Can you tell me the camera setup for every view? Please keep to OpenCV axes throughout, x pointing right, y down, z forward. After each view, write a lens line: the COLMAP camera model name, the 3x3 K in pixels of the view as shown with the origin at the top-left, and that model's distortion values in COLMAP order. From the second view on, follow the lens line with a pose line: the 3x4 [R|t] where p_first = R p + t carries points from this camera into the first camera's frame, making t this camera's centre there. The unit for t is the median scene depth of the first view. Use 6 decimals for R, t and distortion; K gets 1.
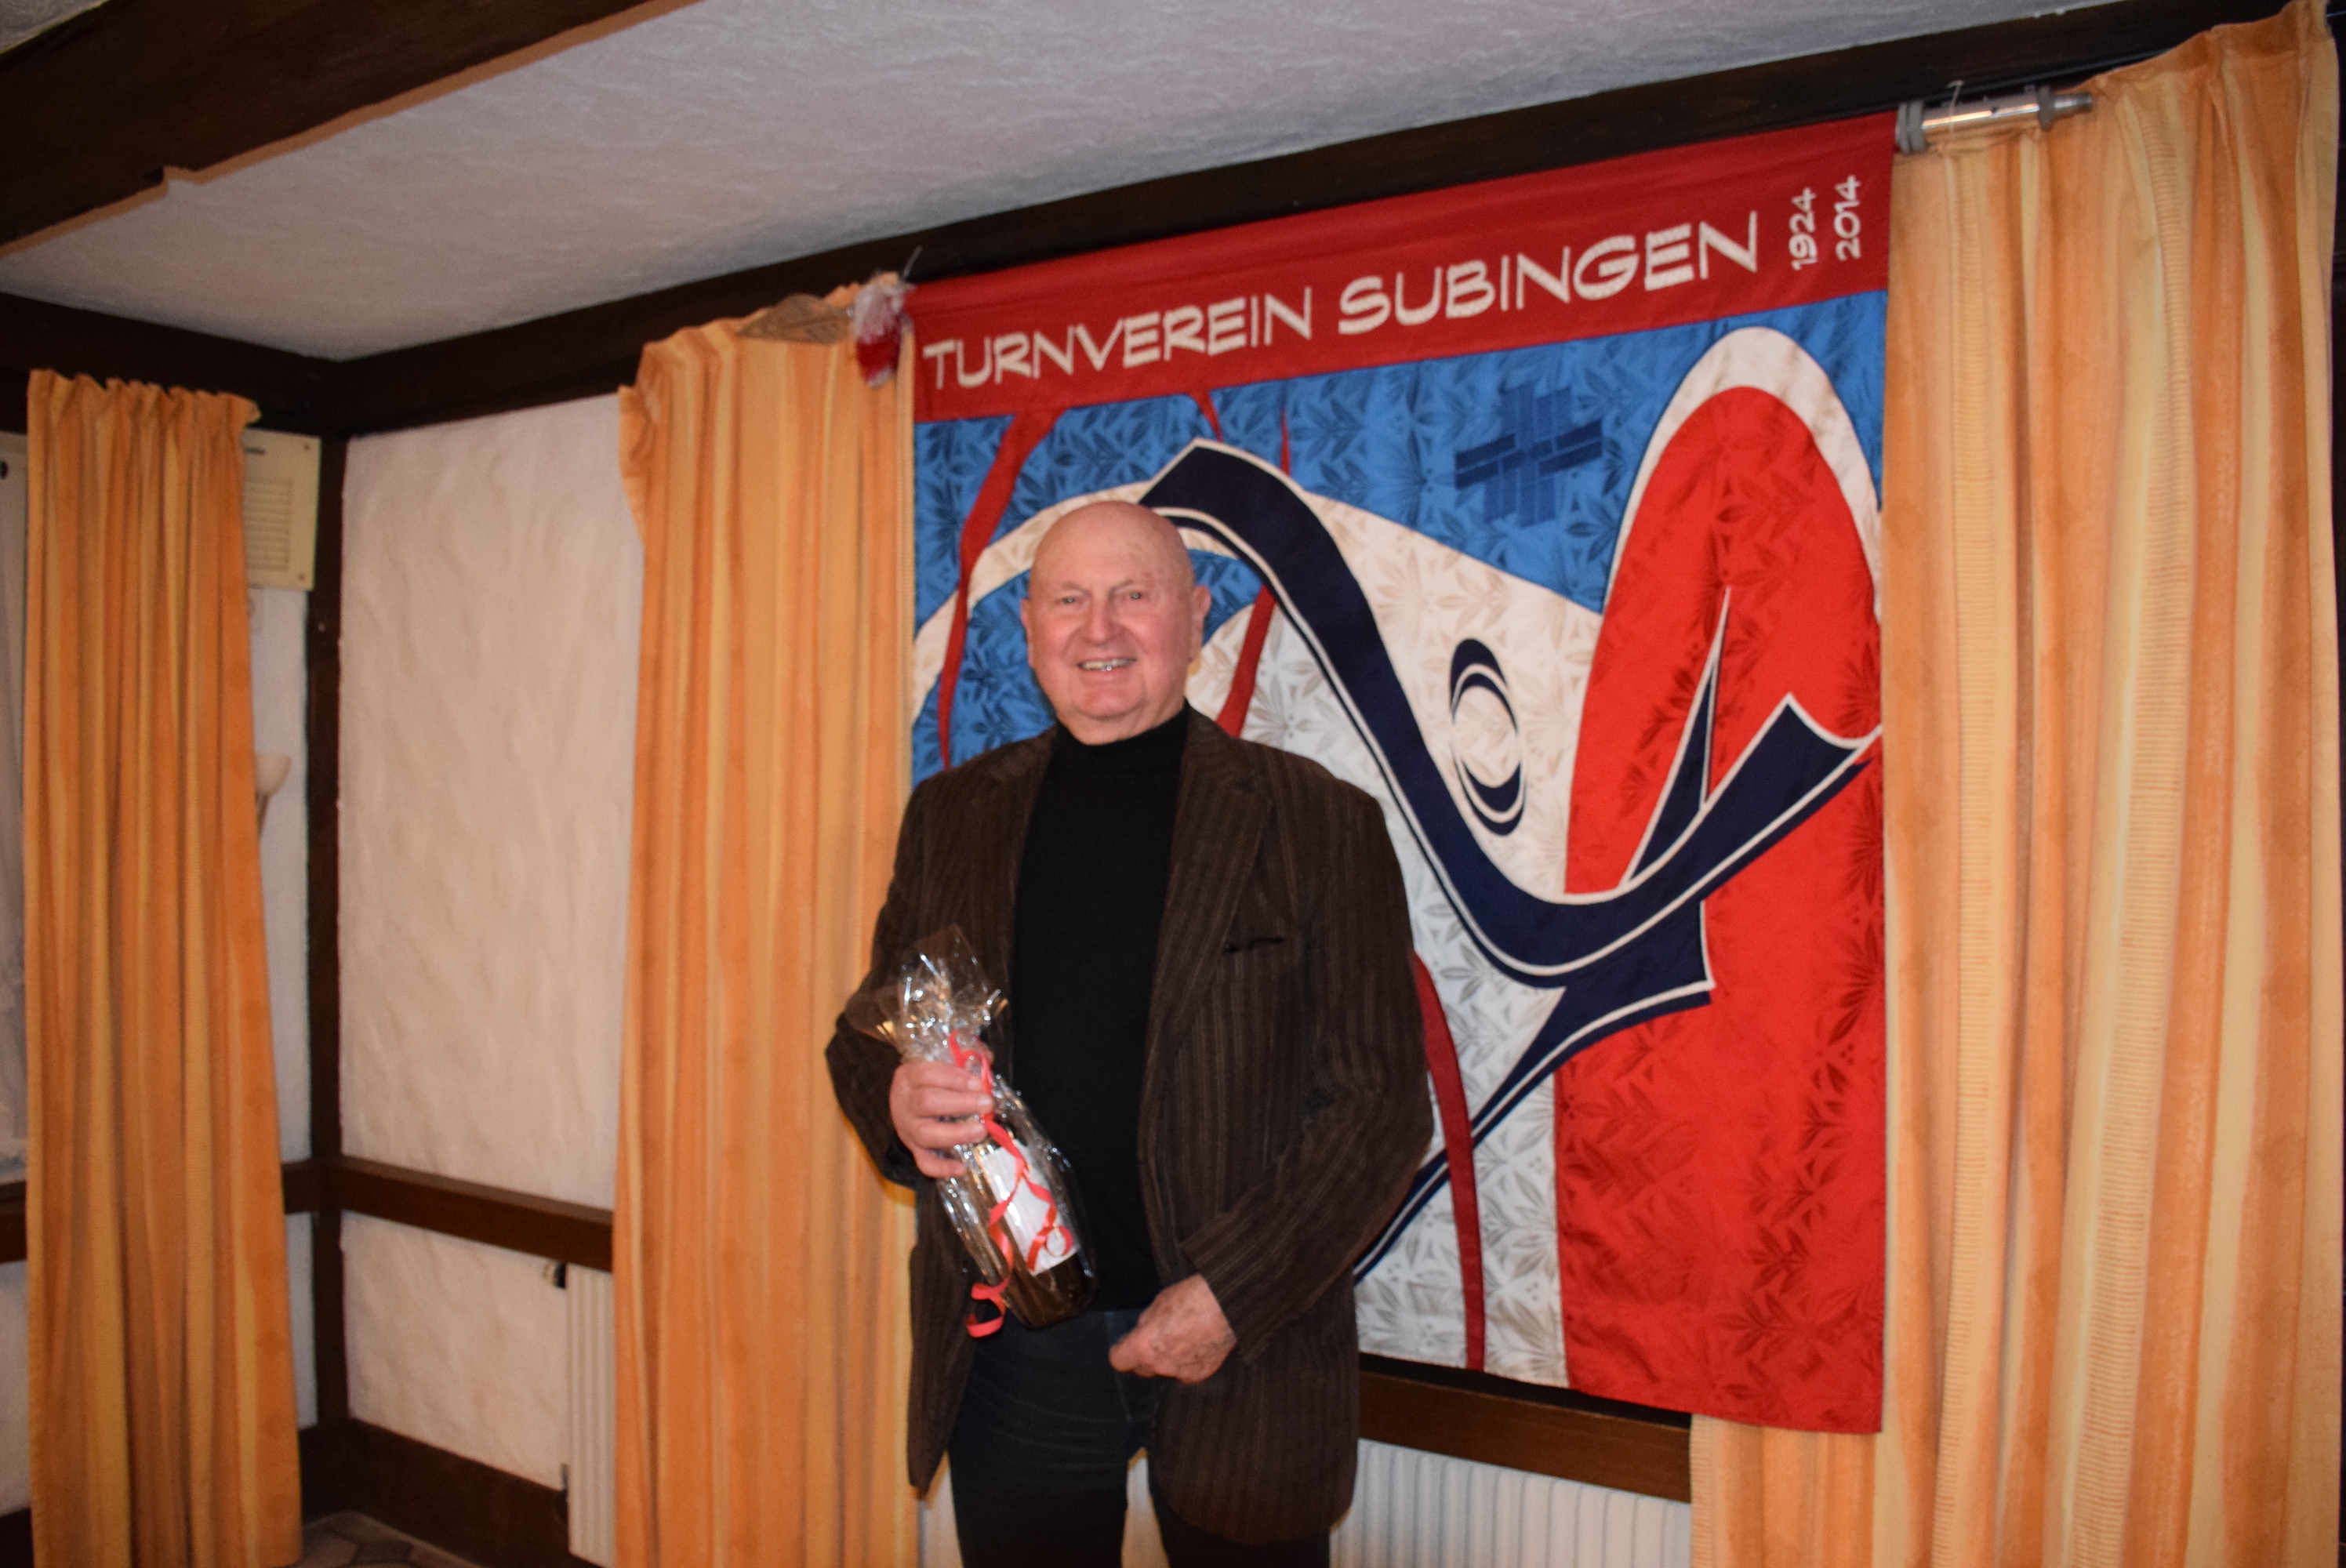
lens RADIAL K [[1816.2, 0, 1123.6], [0, 1816.2, 828.3], [0, 0, 1]] dist [-0.138026, 0.048824]
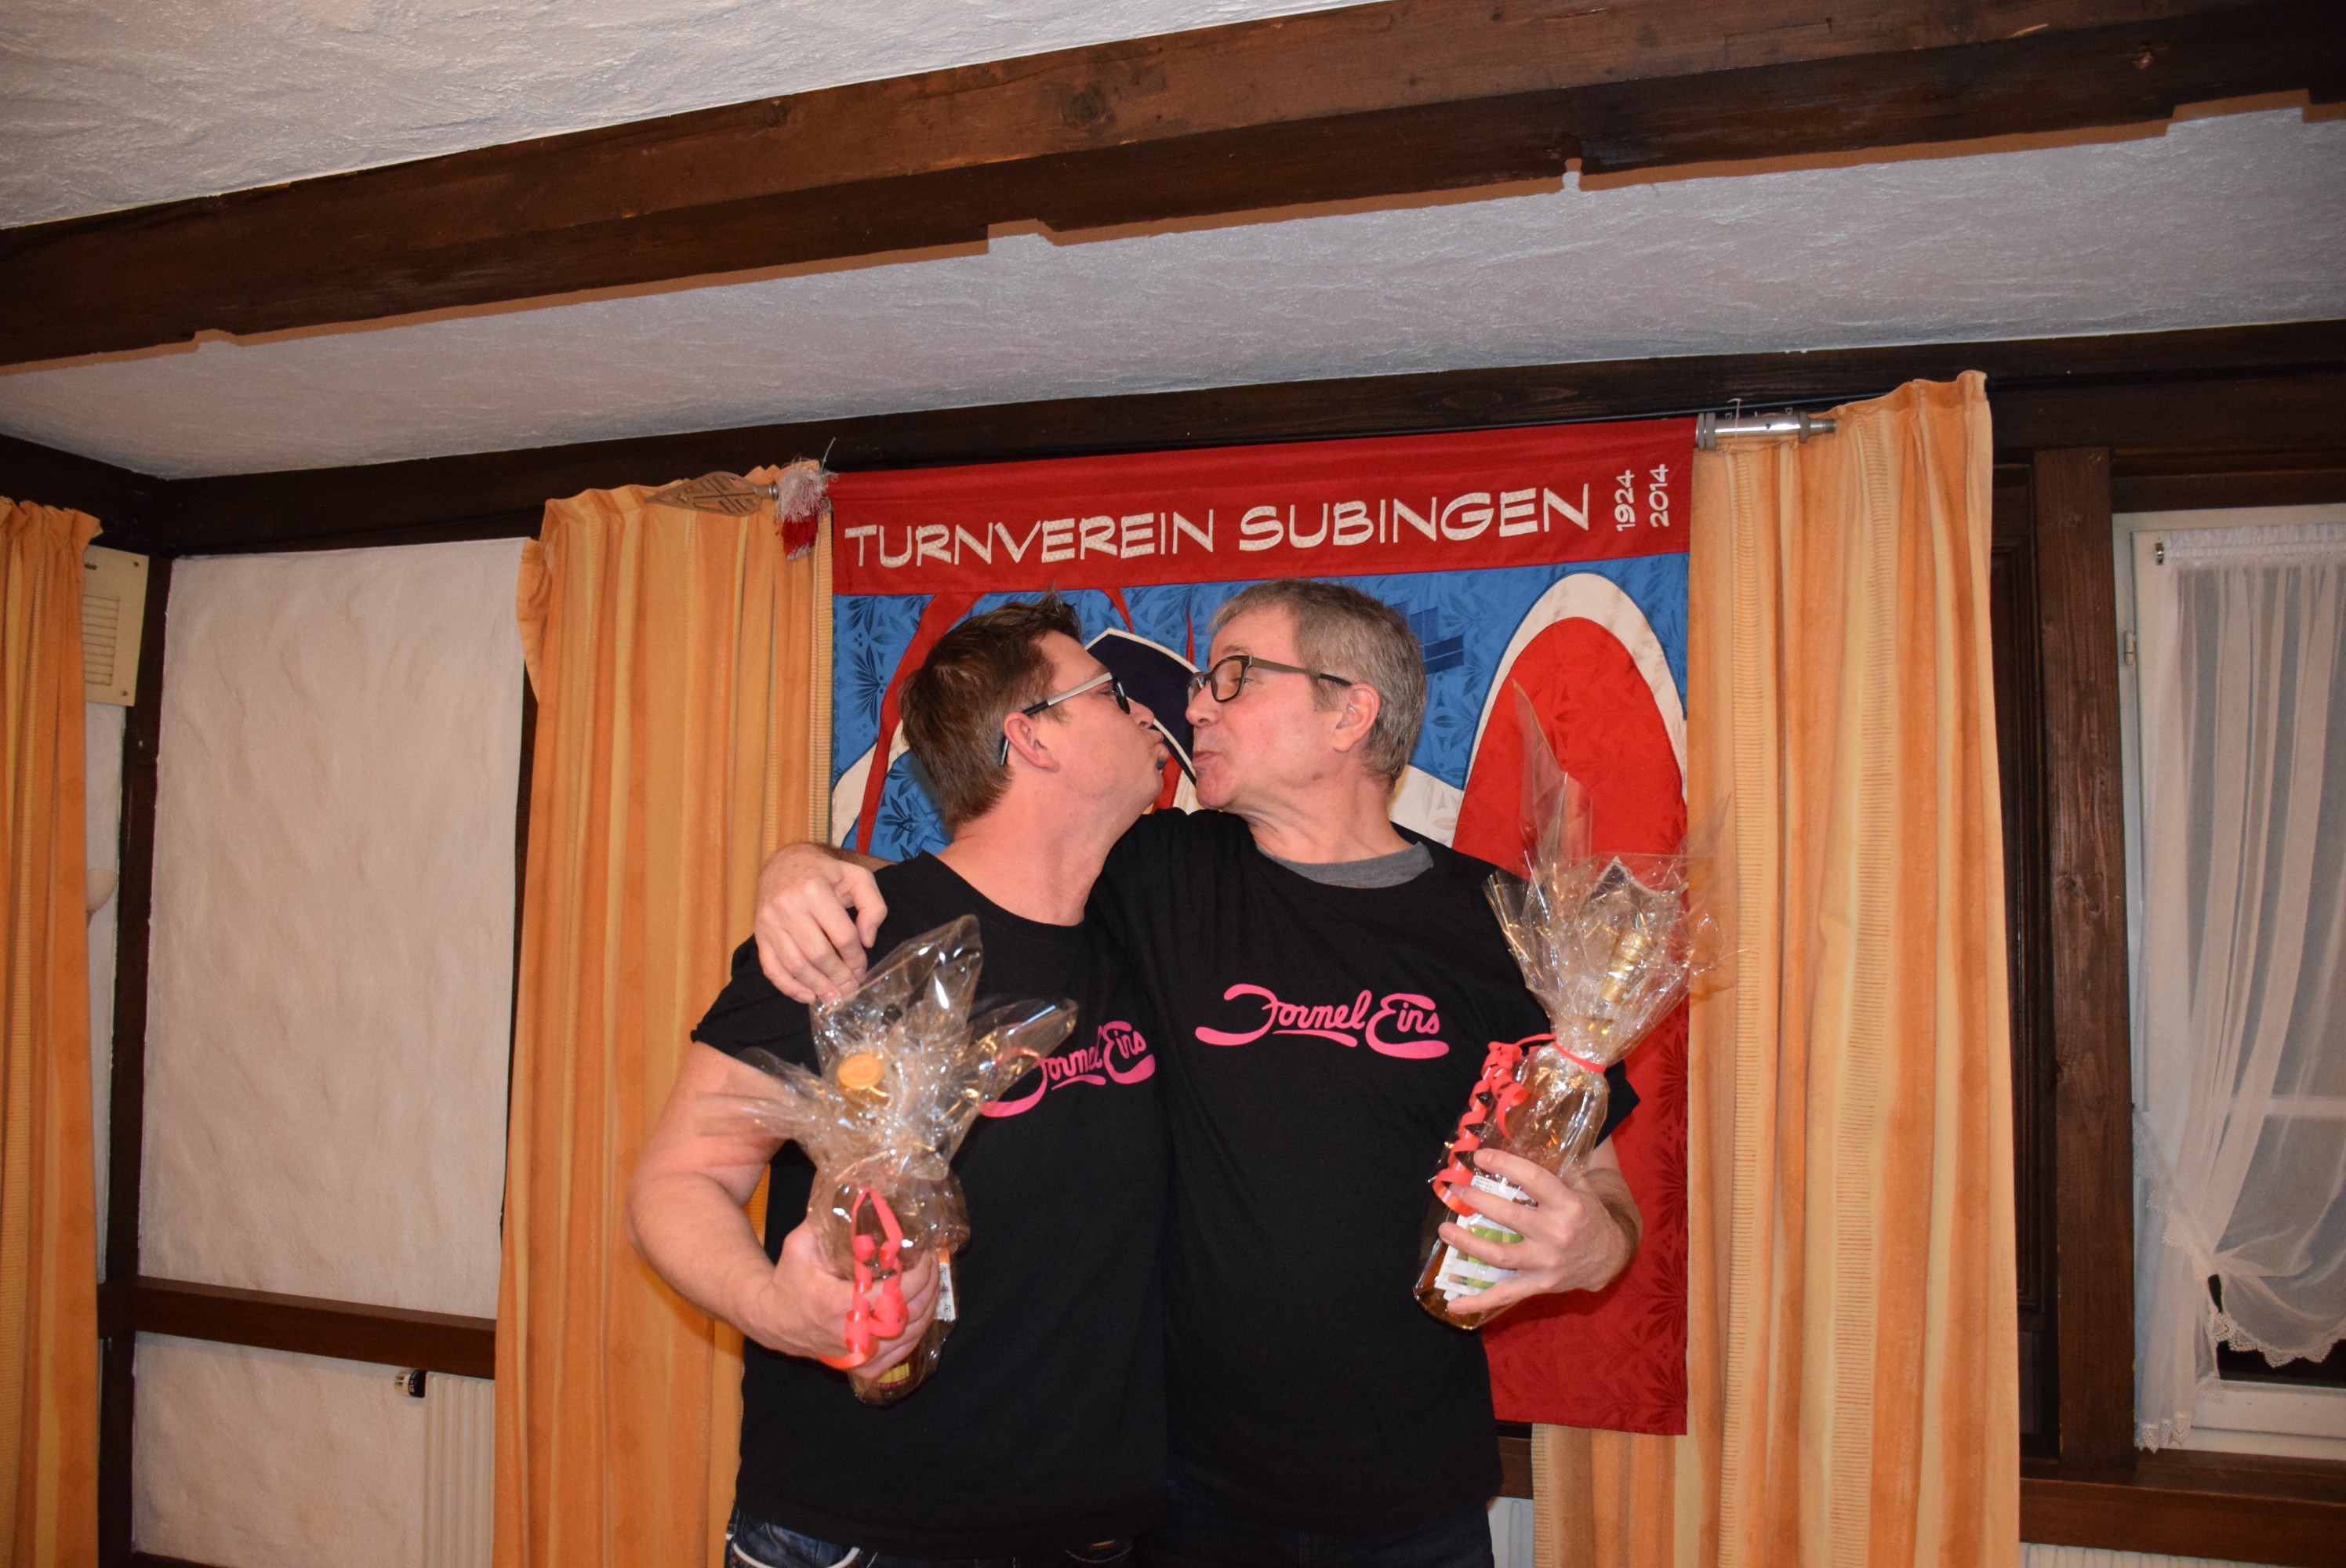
lens RADIAL K [[1816.2, 0, 1155.1], [0, 1816.2, 810.3], [0, 0, 1]] dist [-0.138026, 0.048824]
pose [[0.966416, 0.023764, 0.255880, -0.233808], [-0.004365, 0.997089, -0.076117, -0.005734], [-0.256944, 0.072444, 0.963707, -0.148707]]
